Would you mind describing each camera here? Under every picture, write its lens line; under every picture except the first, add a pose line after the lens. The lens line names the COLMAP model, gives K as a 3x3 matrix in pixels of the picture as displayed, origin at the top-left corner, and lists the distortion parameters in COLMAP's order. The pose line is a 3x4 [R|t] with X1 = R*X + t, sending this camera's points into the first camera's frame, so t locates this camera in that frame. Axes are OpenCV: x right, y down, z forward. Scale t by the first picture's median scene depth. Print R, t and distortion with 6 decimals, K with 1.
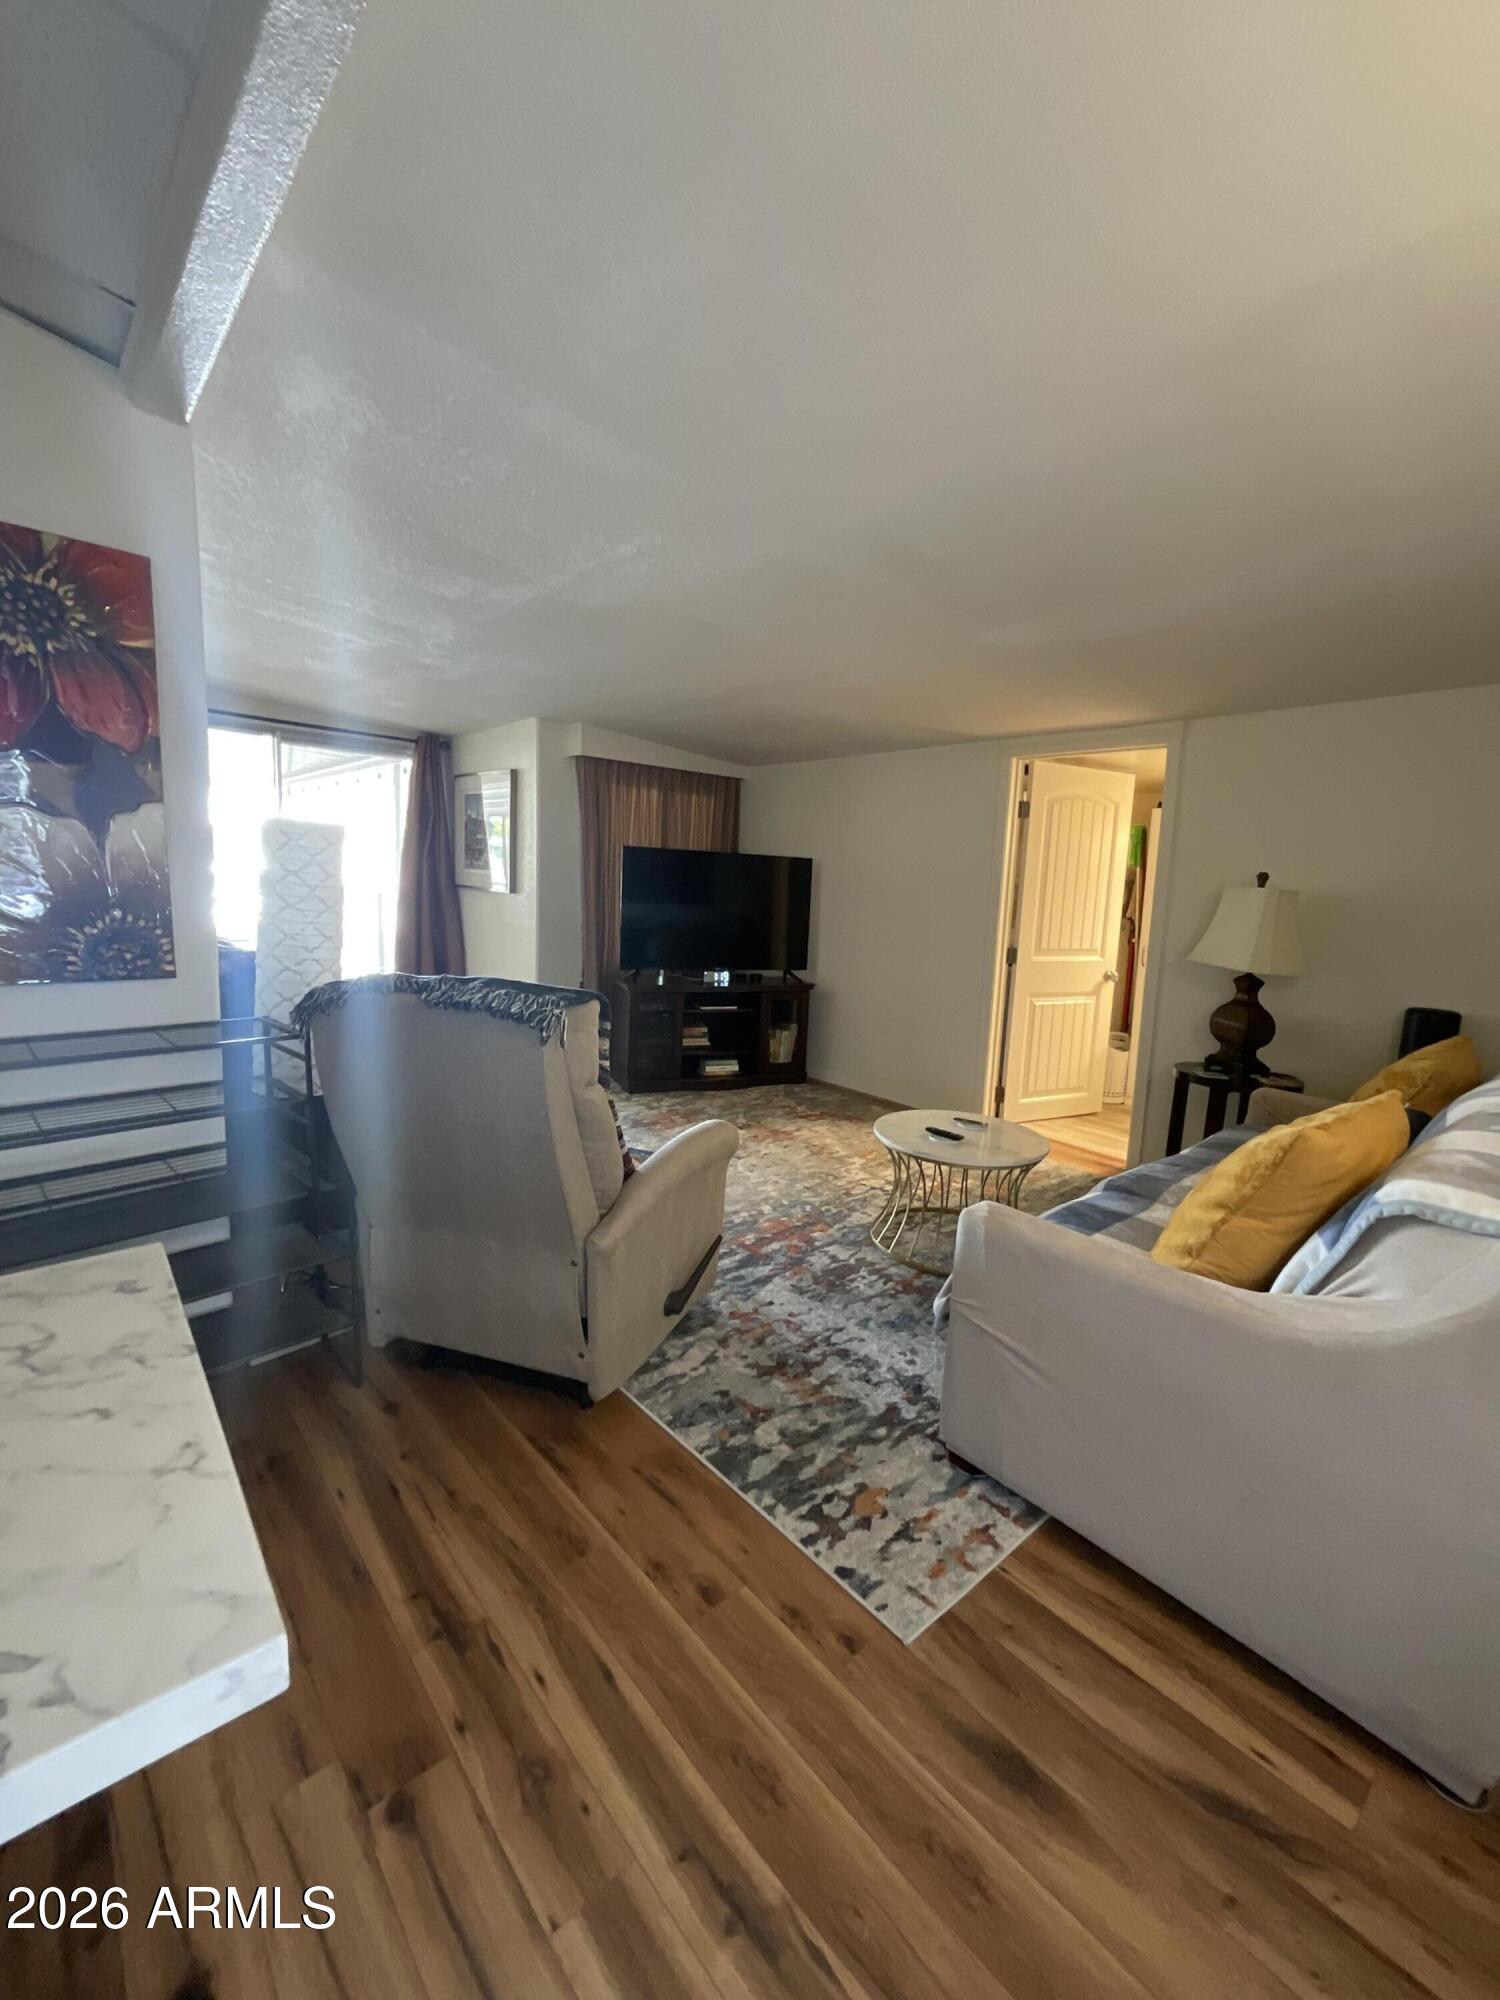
lens RADIAL K [[809.8, 0, 754.3], [0, 809.8, 995.9], [0, 0, 1]] dist [-0.007782, 0.006665]
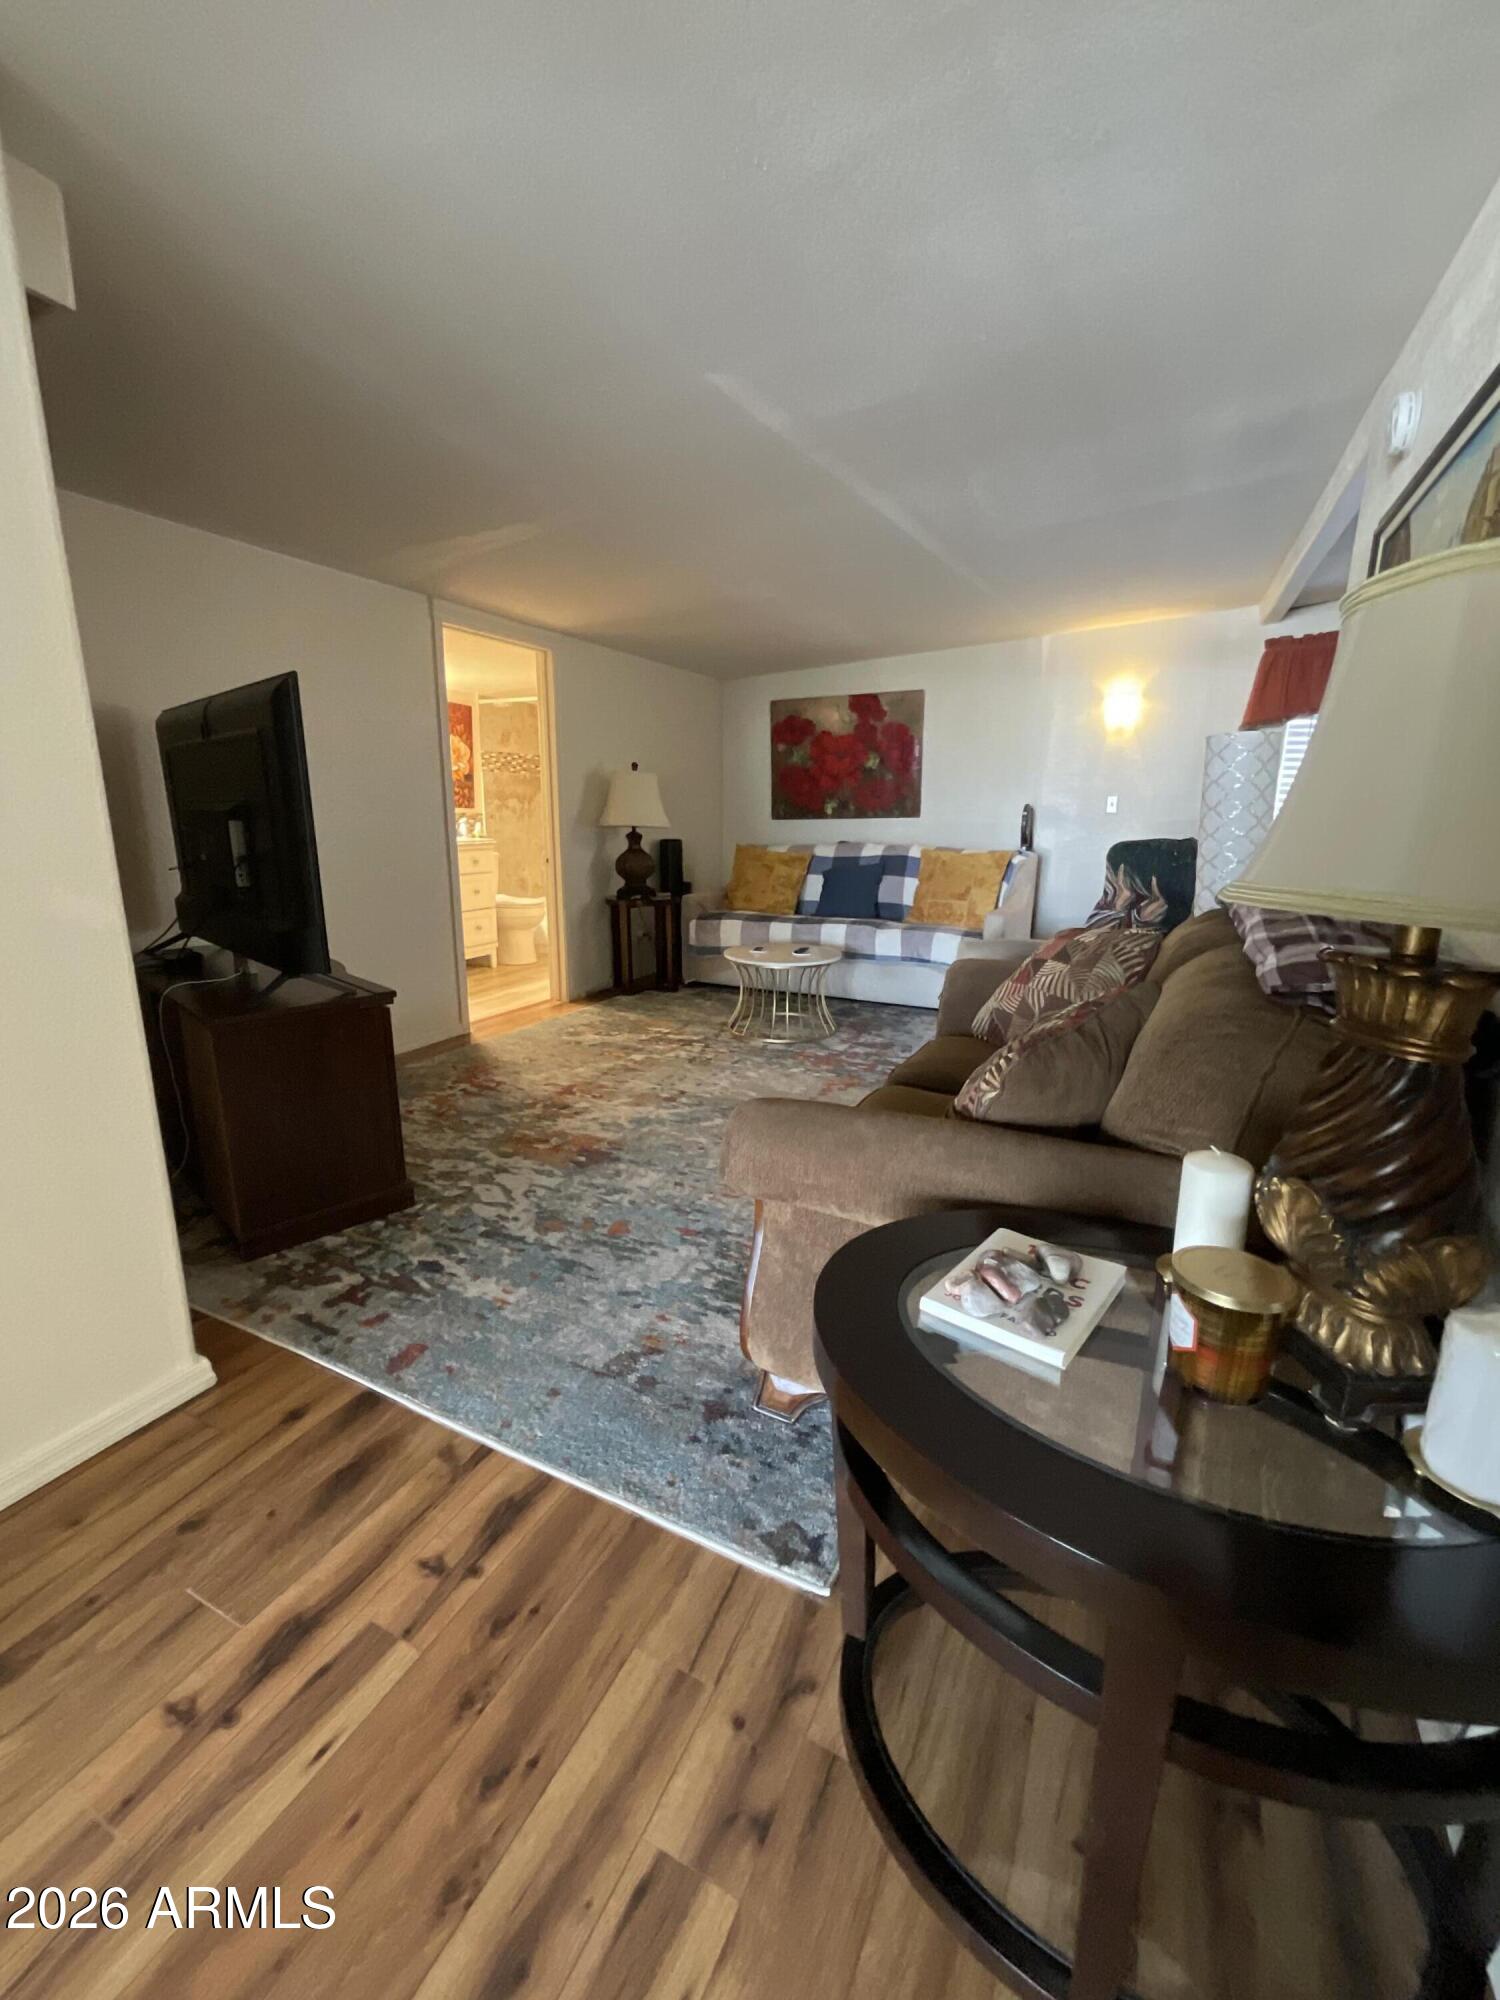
lens RADIAL K [[822.7, 0, 751.2], [0, 822.7, 993.3], [0, 0, 1]] dist [-0.021328, 0.016958]
pose [[-0.374807, -0.253503, 0.891771, -1.058151], [0.099497, 0.945336, 0.310548, -0.222816], [-0.921748, 0.205124, -0.329096, 1.558012]]
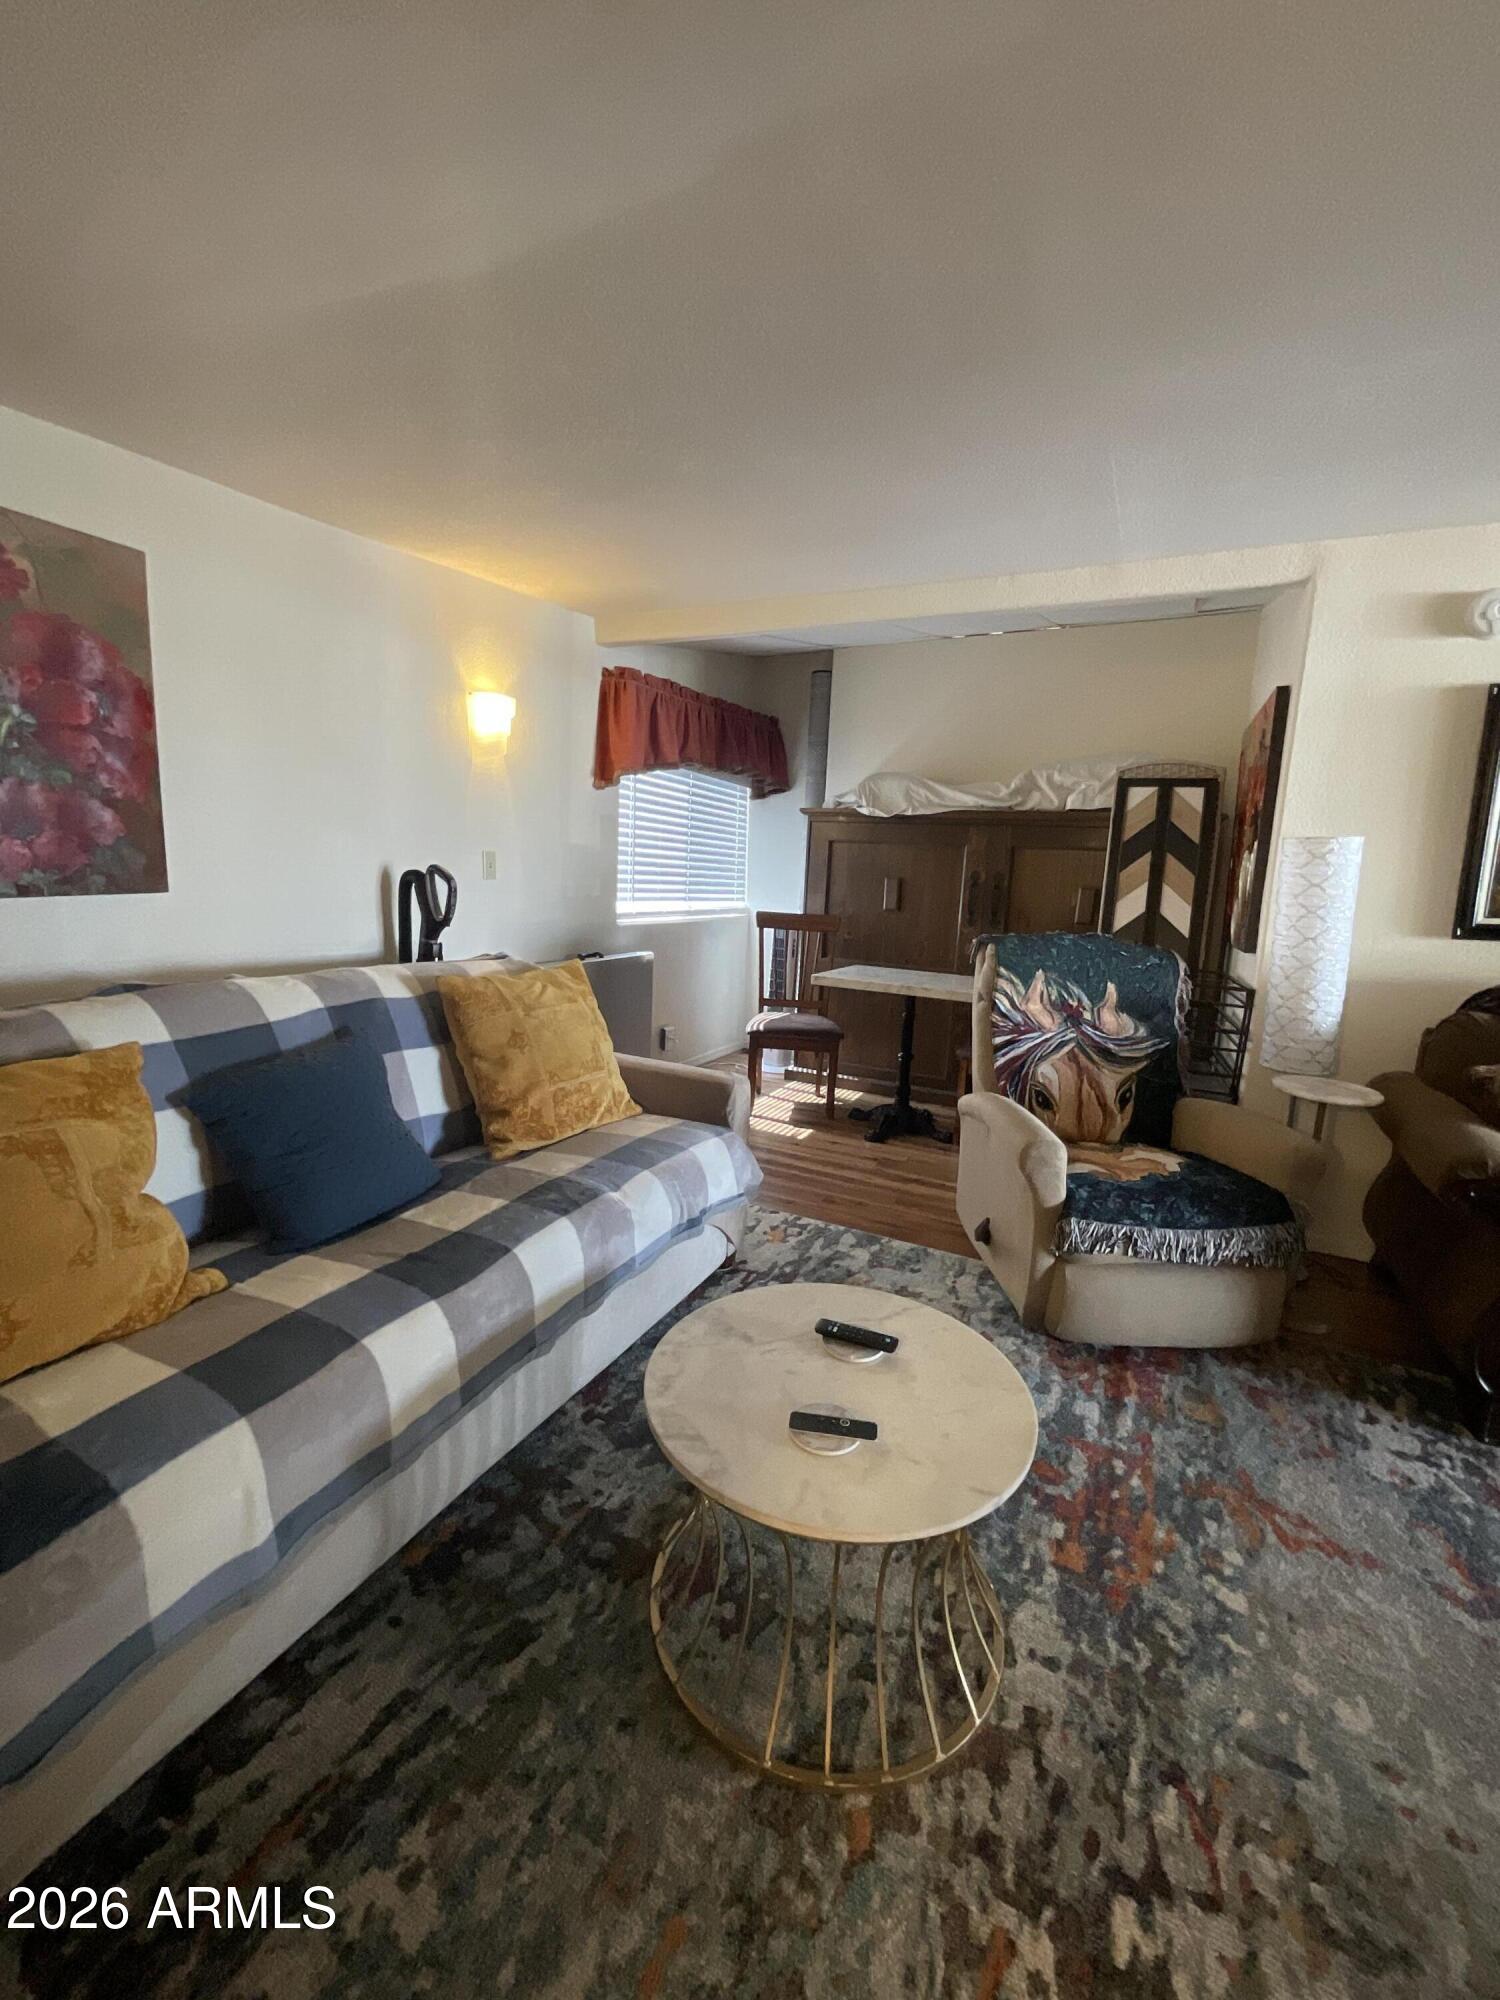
lens RADIAL K [[819.5, 0, 744.5], [0, 819.5, 988.1], [0, 0, 1]] dist [0.000306, -0.000465]
pose [[-0.927047, -0.029680, -0.373770, 0.478665], [-0.133022, 0.958052, 0.253854, -0.144962], [0.350556, 0.285054, -0.892107, 1.331669]]
